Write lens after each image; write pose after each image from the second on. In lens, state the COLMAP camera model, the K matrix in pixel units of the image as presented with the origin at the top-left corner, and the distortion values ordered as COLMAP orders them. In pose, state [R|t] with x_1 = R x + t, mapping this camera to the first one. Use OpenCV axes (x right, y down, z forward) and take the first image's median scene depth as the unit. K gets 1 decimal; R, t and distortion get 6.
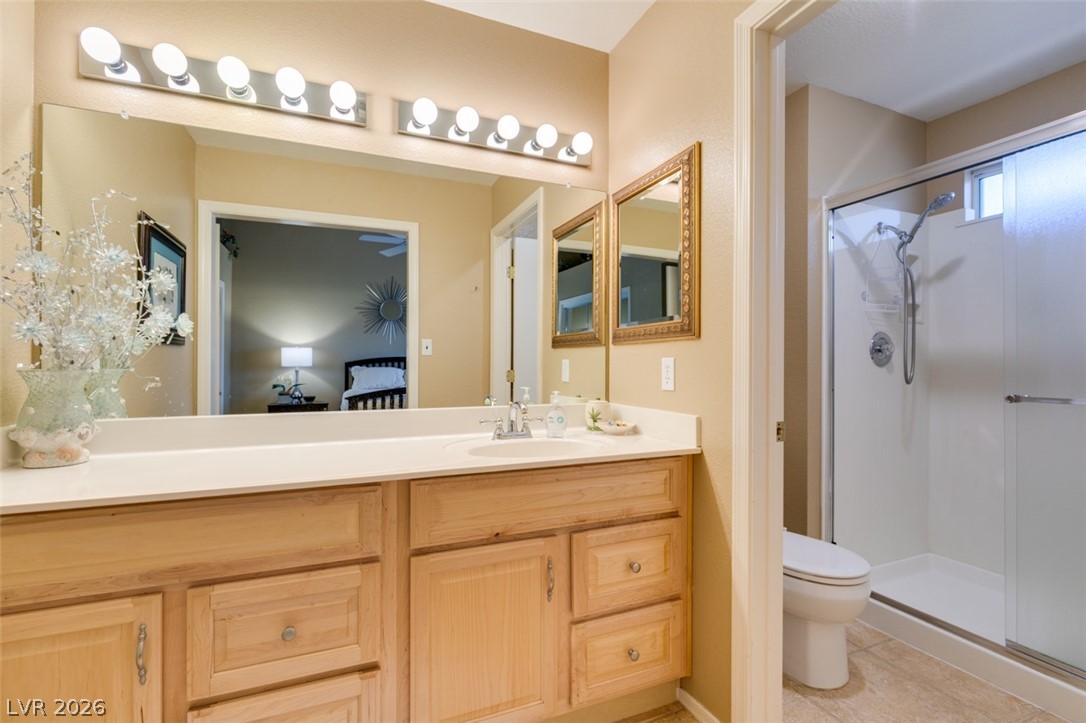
lens RADIAL K [[484.1, 0, 542.5], [0, 484.1, 362.6], [0, 0, 1]] dist [-0.000508, -0.001331]
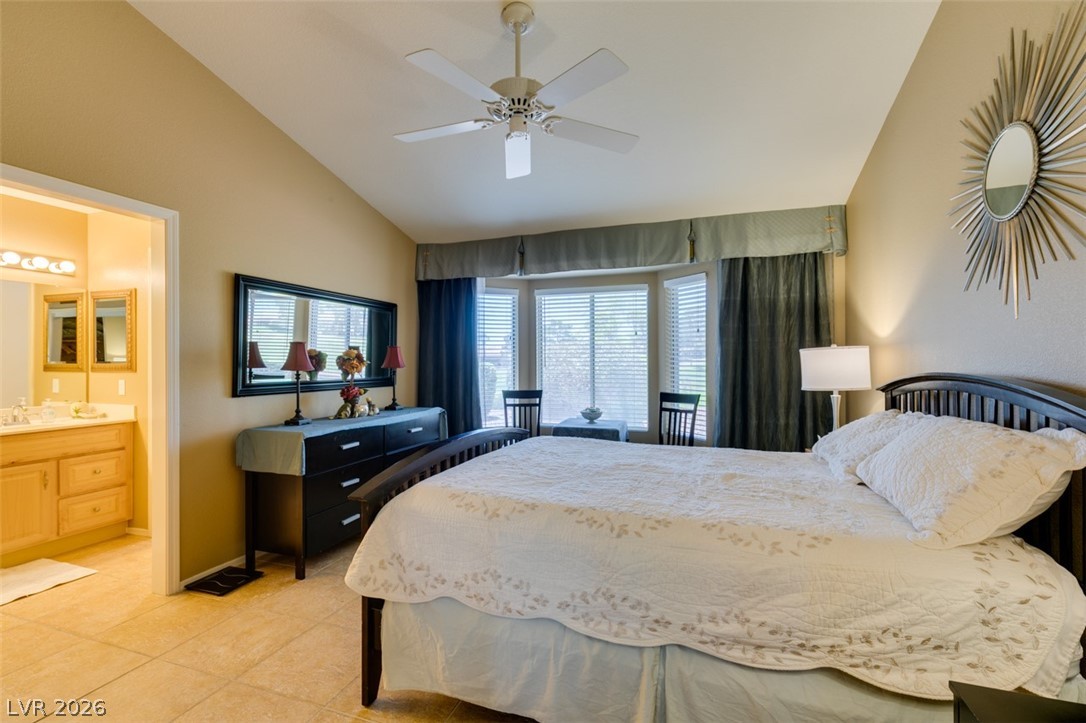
lens RADIAL K [[484.1, 0, 546.0], [0, 484.1, 357.2], [0, 0, 1]] dist [-0.000508, -0.001331]
pose [[0.669783, -0.001561, 0.742555, -0.084779], [0.004909, 0.999985, -0.002326, -0.106415], [-0.742541, 0.005203, 0.669781, -2.049673]]
